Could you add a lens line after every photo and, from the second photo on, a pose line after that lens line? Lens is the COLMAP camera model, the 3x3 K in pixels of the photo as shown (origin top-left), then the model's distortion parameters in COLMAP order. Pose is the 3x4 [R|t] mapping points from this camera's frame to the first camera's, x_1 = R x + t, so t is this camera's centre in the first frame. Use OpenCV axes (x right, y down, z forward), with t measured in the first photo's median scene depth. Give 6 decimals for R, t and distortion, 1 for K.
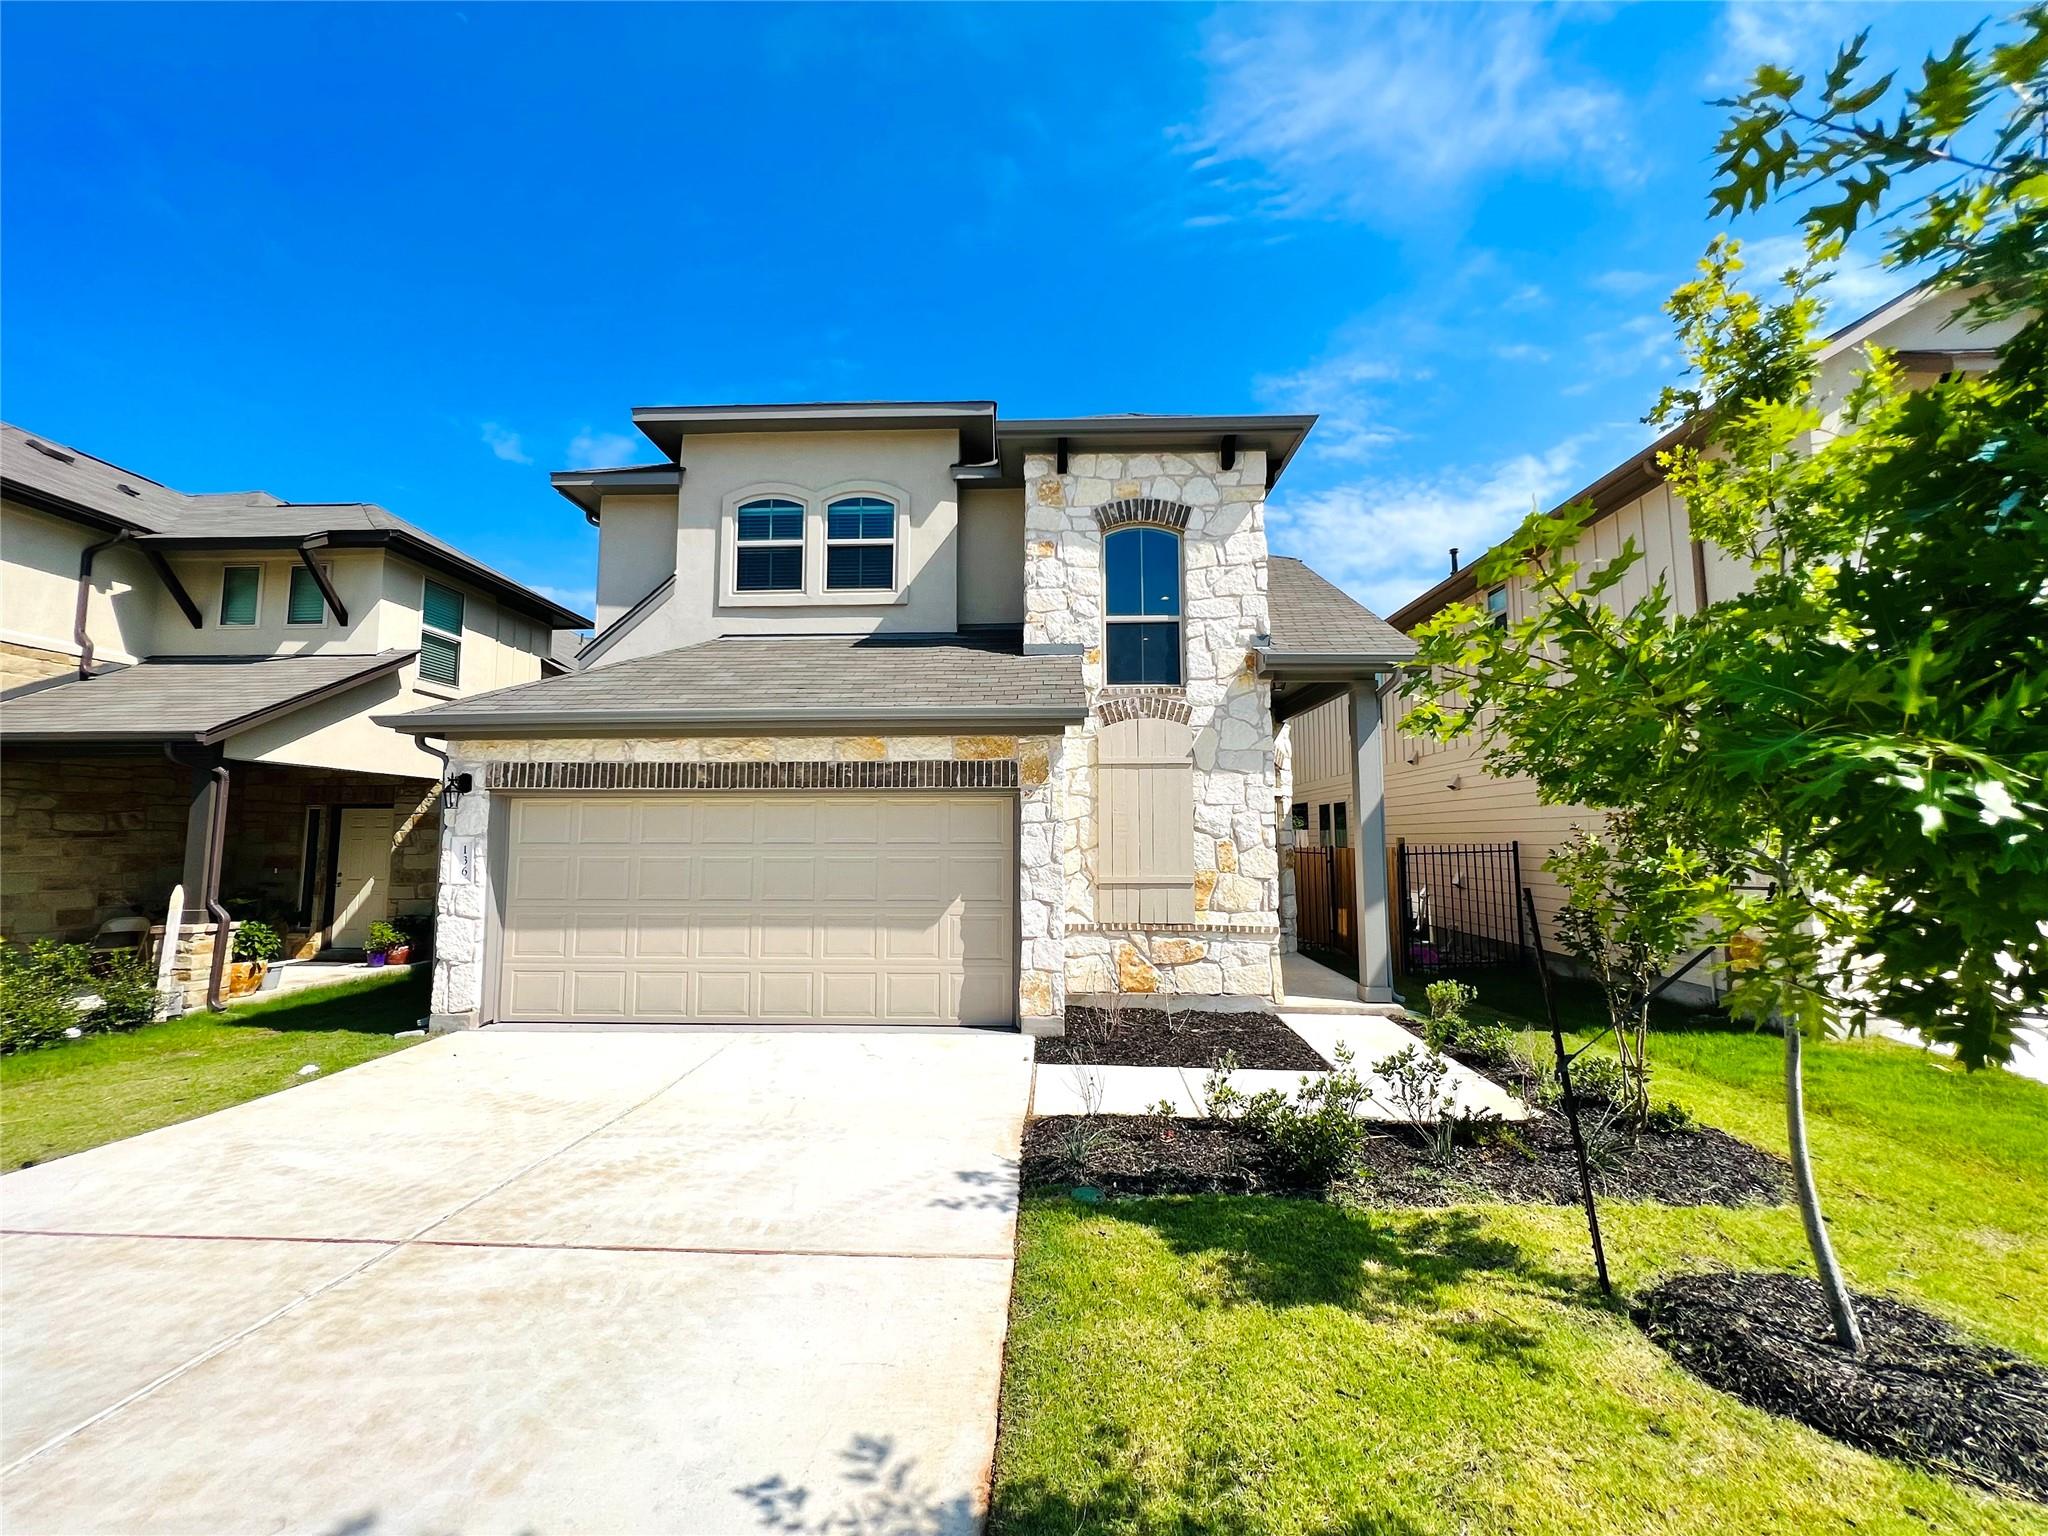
lens RADIAL K [[816.0, 0, 1028.1], [0, 816.0, 756.4], [0, 0, 1]] dist [0.025128, 0.000324]
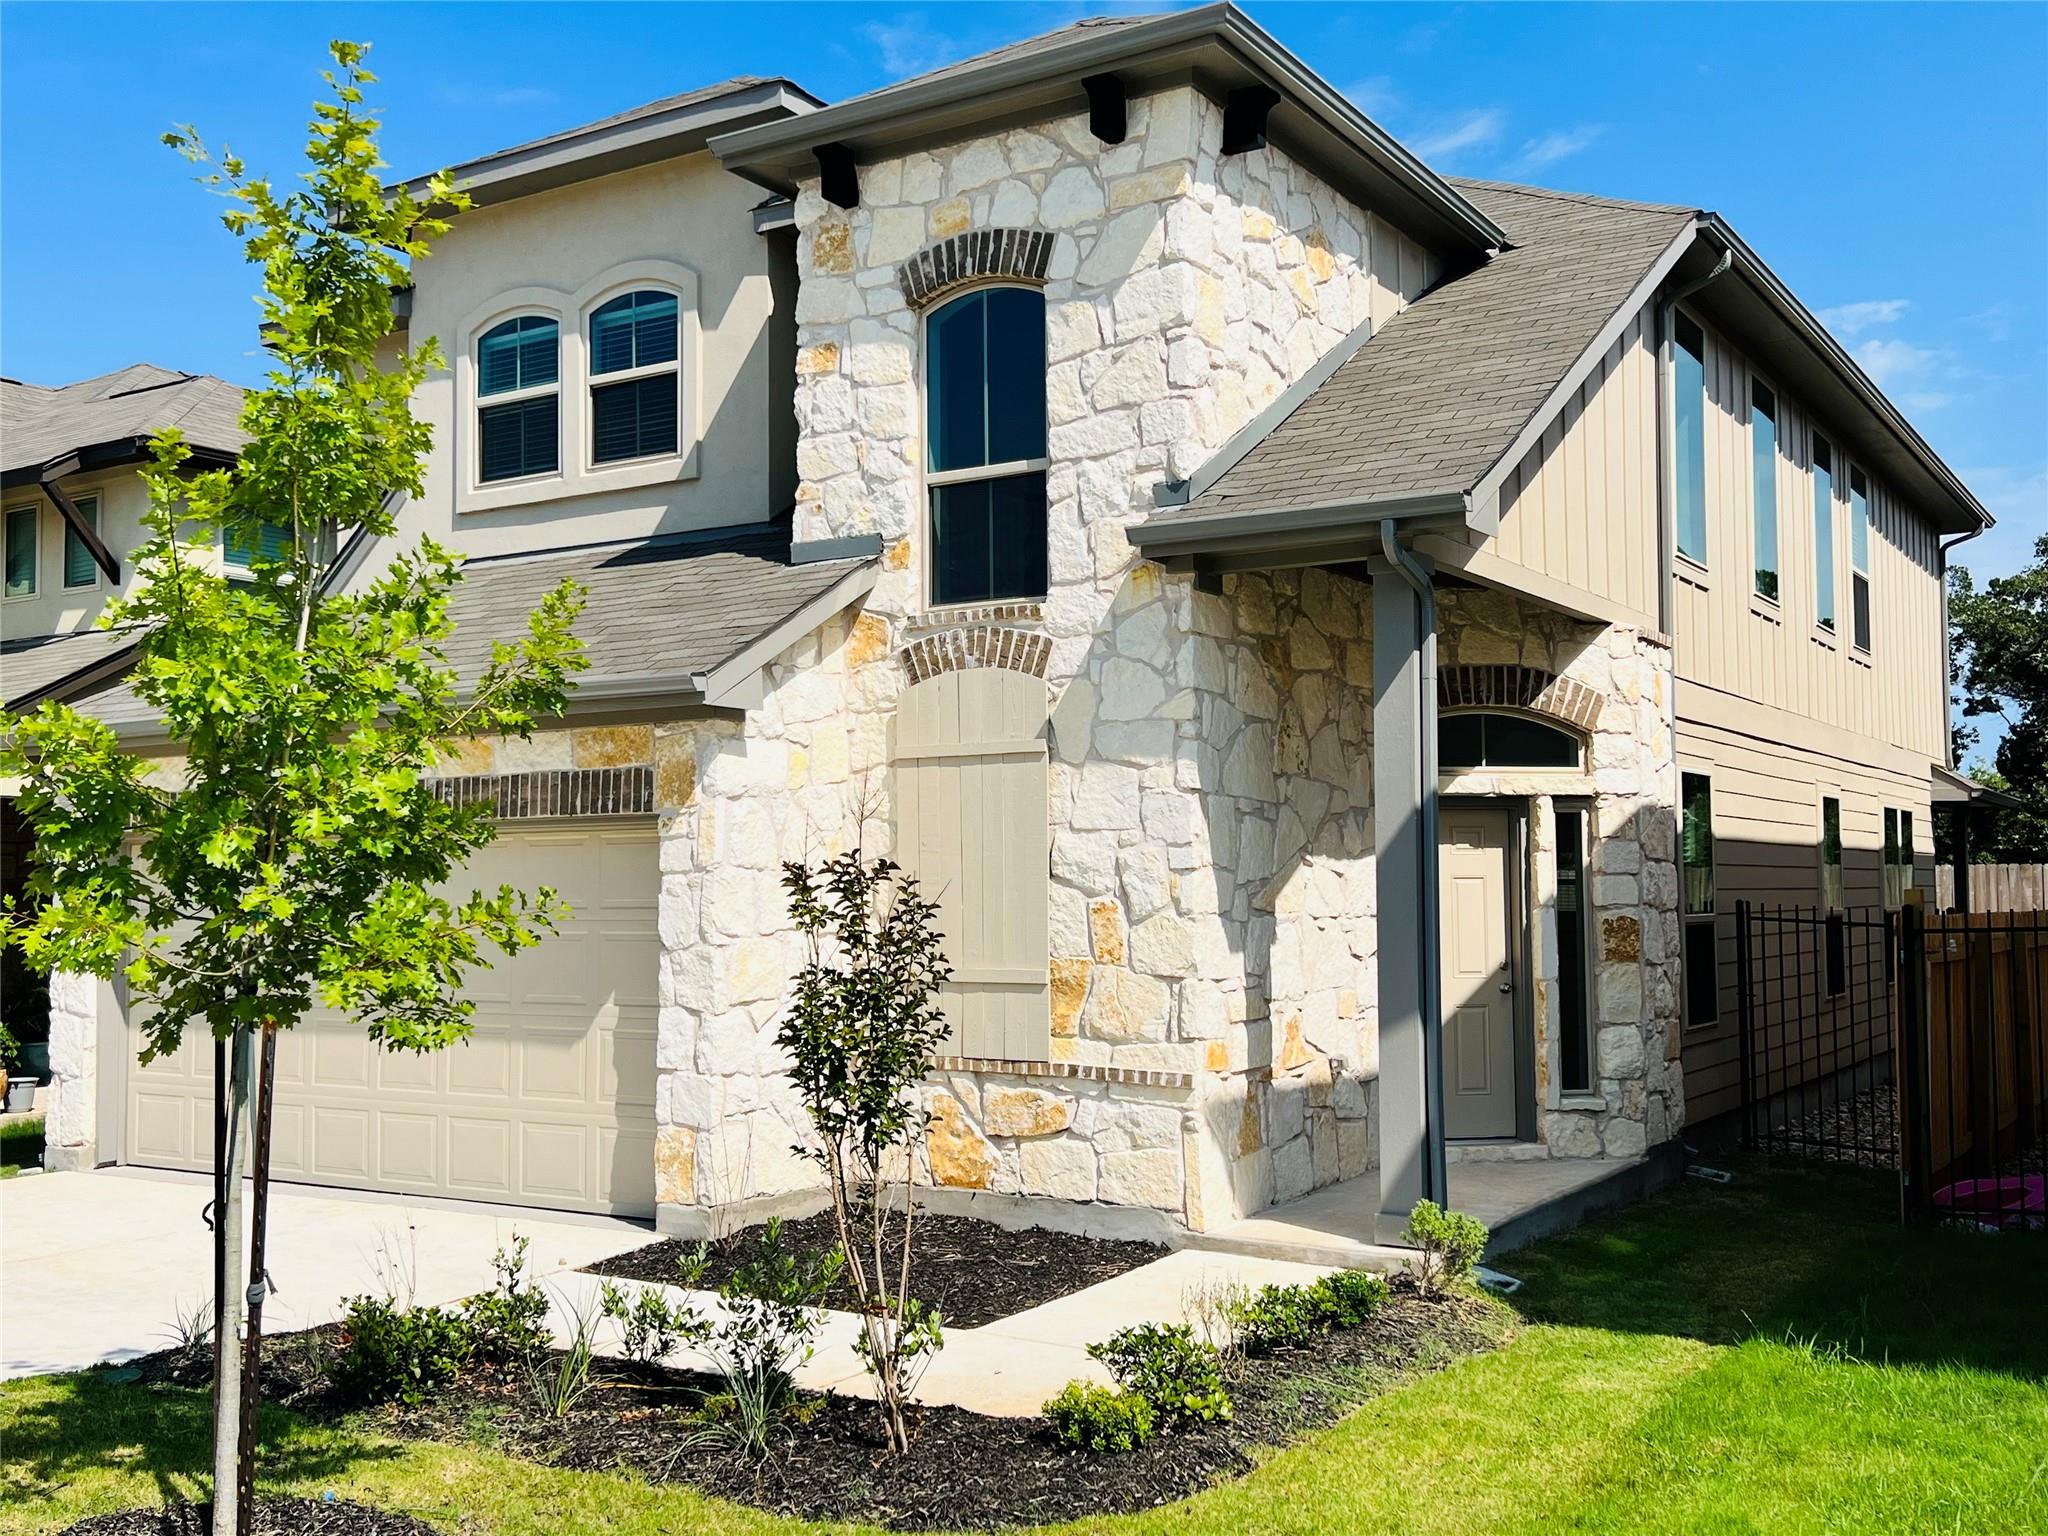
lens RADIAL K [[2014.6, 0, 1022.9], [0, 2014.6, 778.7], [0, 0, 1]] dist [0.130322, 0.000000]
pose [[0.860134, -0.033093, -0.508993, 0.809247], [0.056970, 0.997882, 0.031393, -0.014338], [0.506876, -0.056000, 0.860198, -0.092213]]
